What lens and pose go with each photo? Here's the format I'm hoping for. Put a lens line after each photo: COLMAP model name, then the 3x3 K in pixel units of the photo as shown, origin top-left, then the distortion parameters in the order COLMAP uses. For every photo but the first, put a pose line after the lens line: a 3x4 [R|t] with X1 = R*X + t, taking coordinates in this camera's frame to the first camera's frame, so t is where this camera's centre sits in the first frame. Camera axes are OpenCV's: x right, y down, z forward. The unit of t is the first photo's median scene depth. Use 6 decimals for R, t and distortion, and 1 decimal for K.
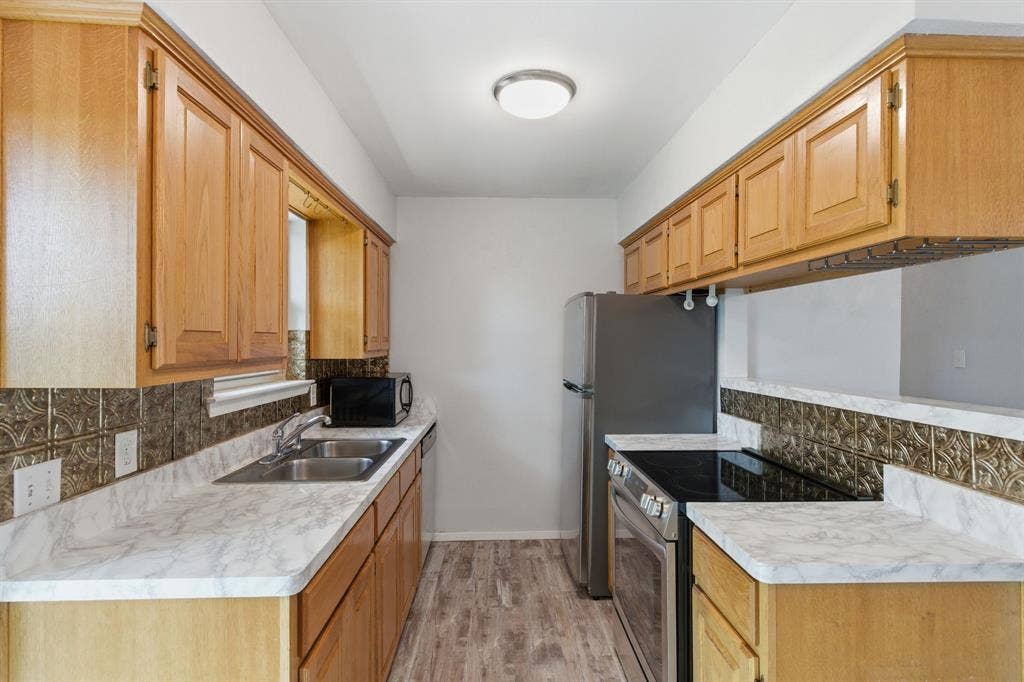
lens RADIAL K [[491.5, 0, 524.8], [0, 491.5, 345.0], [0, 0, 1]] dist [0.005323, -0.002151]
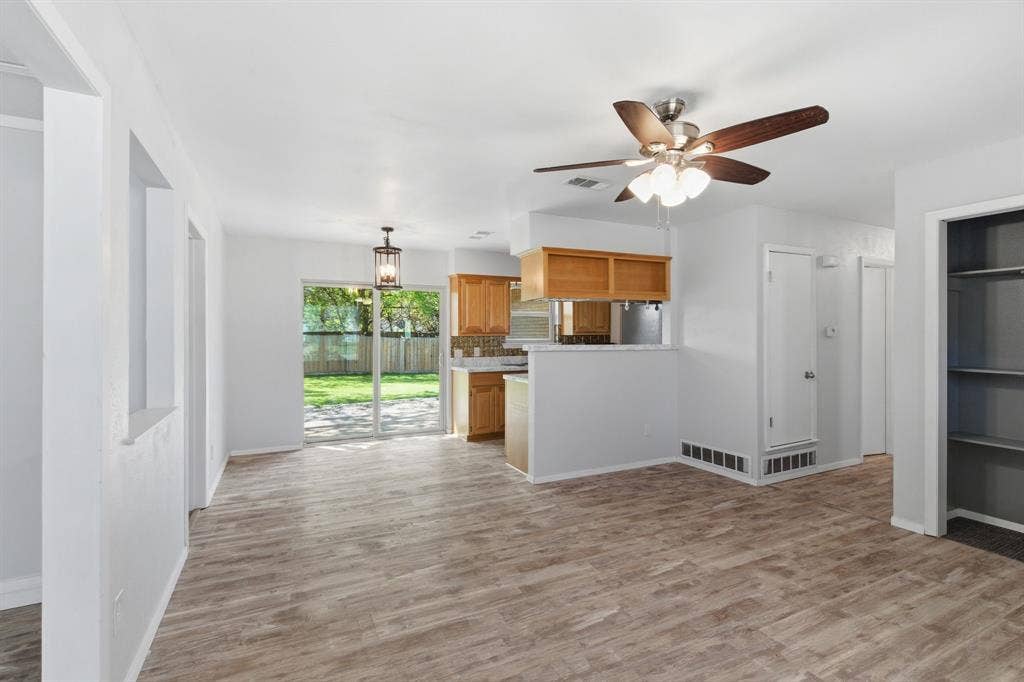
lens RADIAL K [[465.5, 0, 514.9], [0, 465.5, 342.5], [0, 0, 1]] dist [0.000960, -0.000911]
pose [[0.412343, 0.010997, -0.910962, 2.620644], [0.002063, 0.999913, 0.013005, 0.051187], [0.911026, -0.007242, 0.412285, -0.403695]]
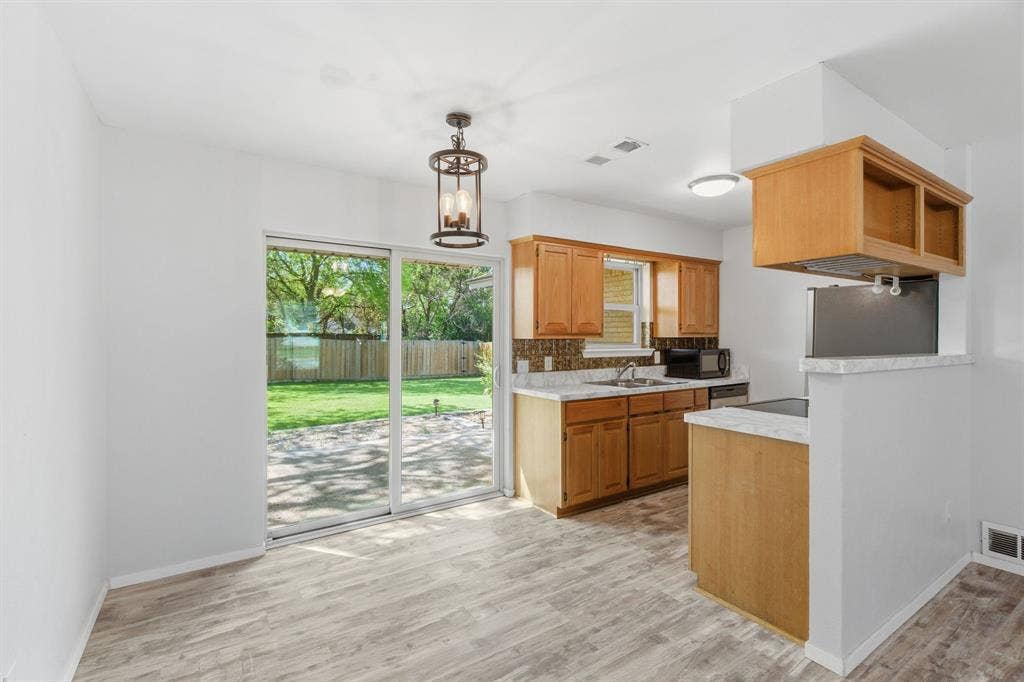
lens RADIAL K [[465.5, 0, 513.4], [0, 465.5, 339.7], [0, 0, 1]] dist [0.000960, -0.000911]
pose [[0.510393, 0.001233, -0.859940, 1.172478], [0.000229, 0.999999, 0.001569, 0.050041], [0.859941, -0.000997, 0.510392, -0.495259]]
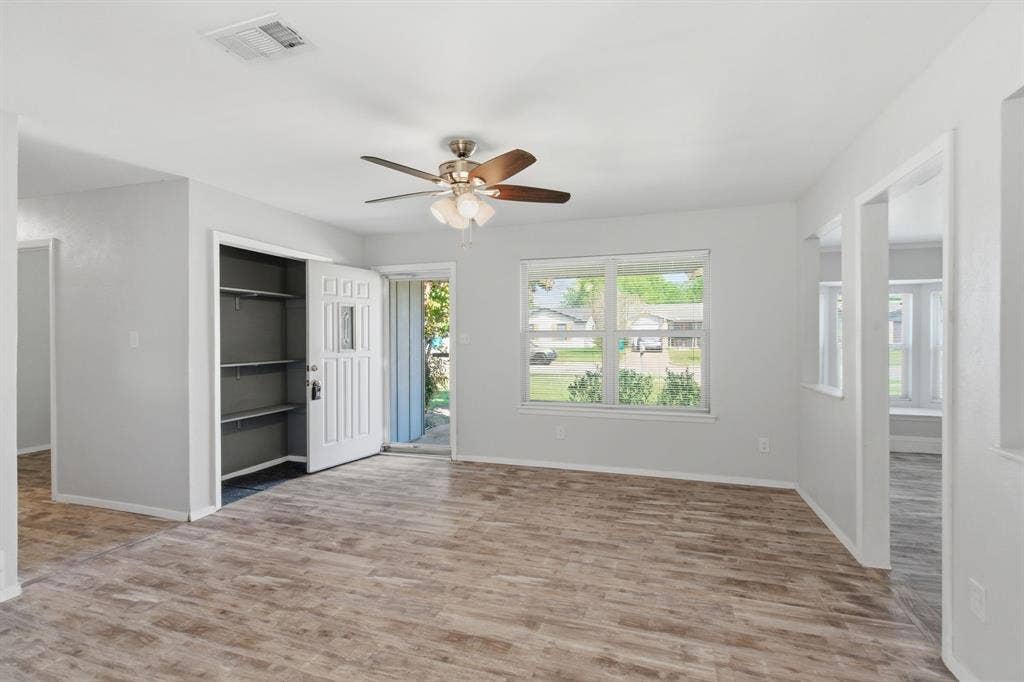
lens RADIAL K [[465.5, 0, 516.0], [0, 465.5, 341.1], [0, 0, 1]] dist [0.000960, -0.000911]
pose [[0.340479, -0.009411, 0.940205, 0.413256], [0.002931, 0.999956, 0.008947, 0.052288], [-0.940248, -0.000291, 0.340491, -0.195206]]
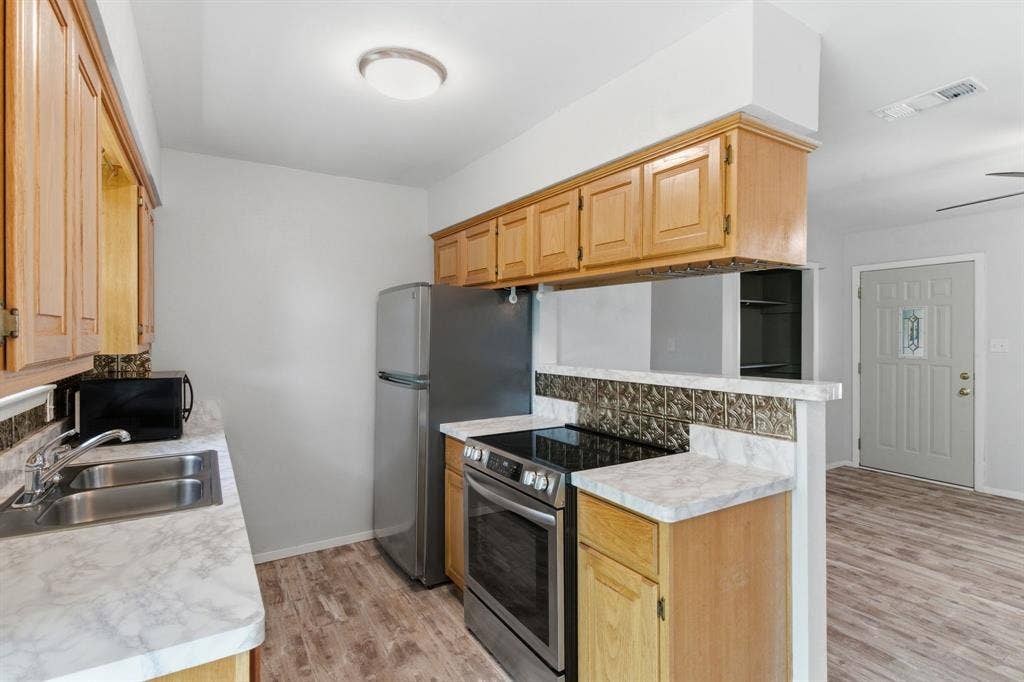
lens RADIAL K [[491.5, 0, 517.9], [0, 491.5, 339.3], [0, 0, 1]] dist [0.005323, -0.002151]
pose [[0.872861, -0.005483, 0.487938, -0.278814], [0.002596, 0.999975, 0.006592, 0.001879], [-0.487962, -0.004487, 0.872853, 0.054009]]
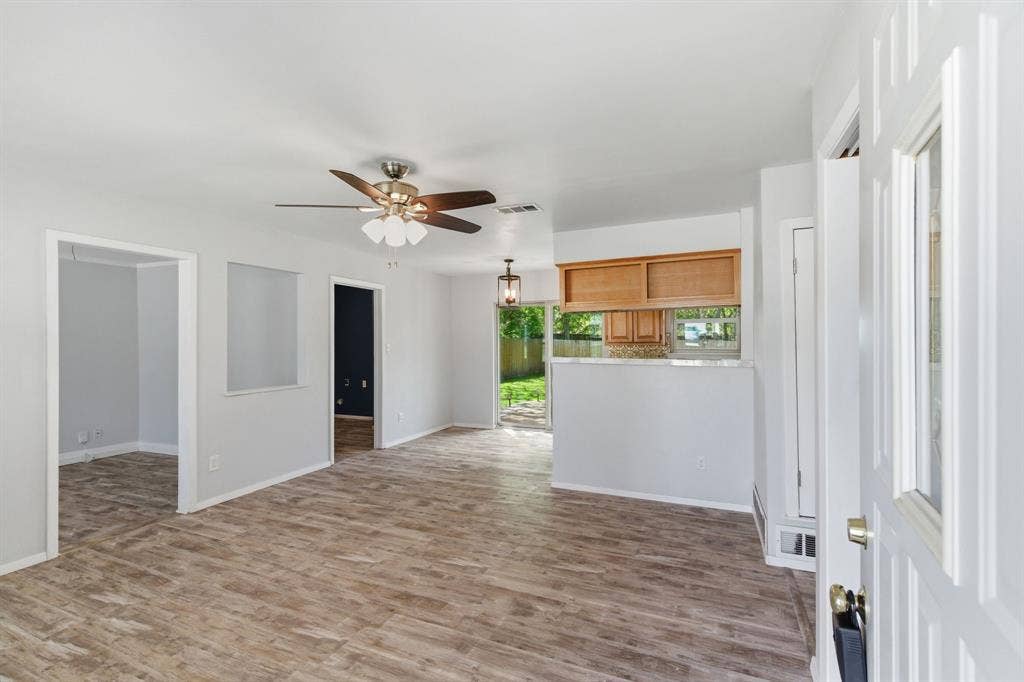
lens RADIAL K [[465.5, 0, 518.1], [0, 465.5, 336.1], [0, 0, 1]] dist [0.000960, -0.000911]
pose [[-0.423457, -0.006206, -0.905895, 2.866401], [0.003388, 0.999959, -0.008434, 0.007901], [0.905910, -0.006640, -0.423419, 1.407360]]
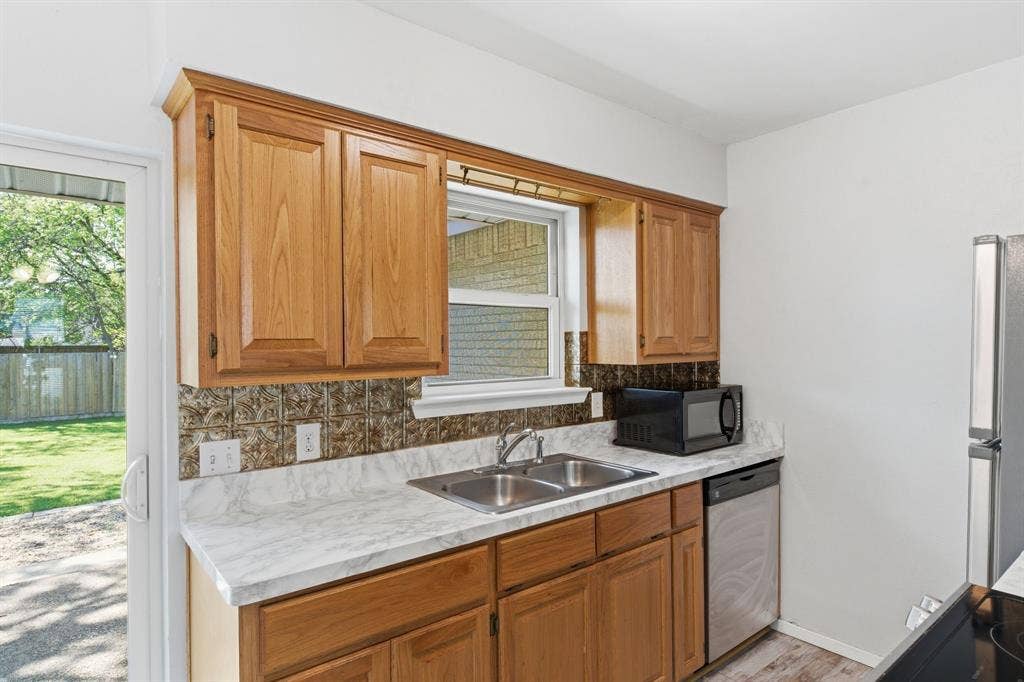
lens RADIAL K [[563.9, 0, 517.2], [0, 563.9, 349.3], [0, 0, 1]] dist [0.008018, 0.000374]
pose [[0.592061, -0.002013, -0.805891, 0.443408], [0.009146, 0.999949, 0.004221, -0.004209], [0.805842, -0.009870, 0.592049, 0.450140]]
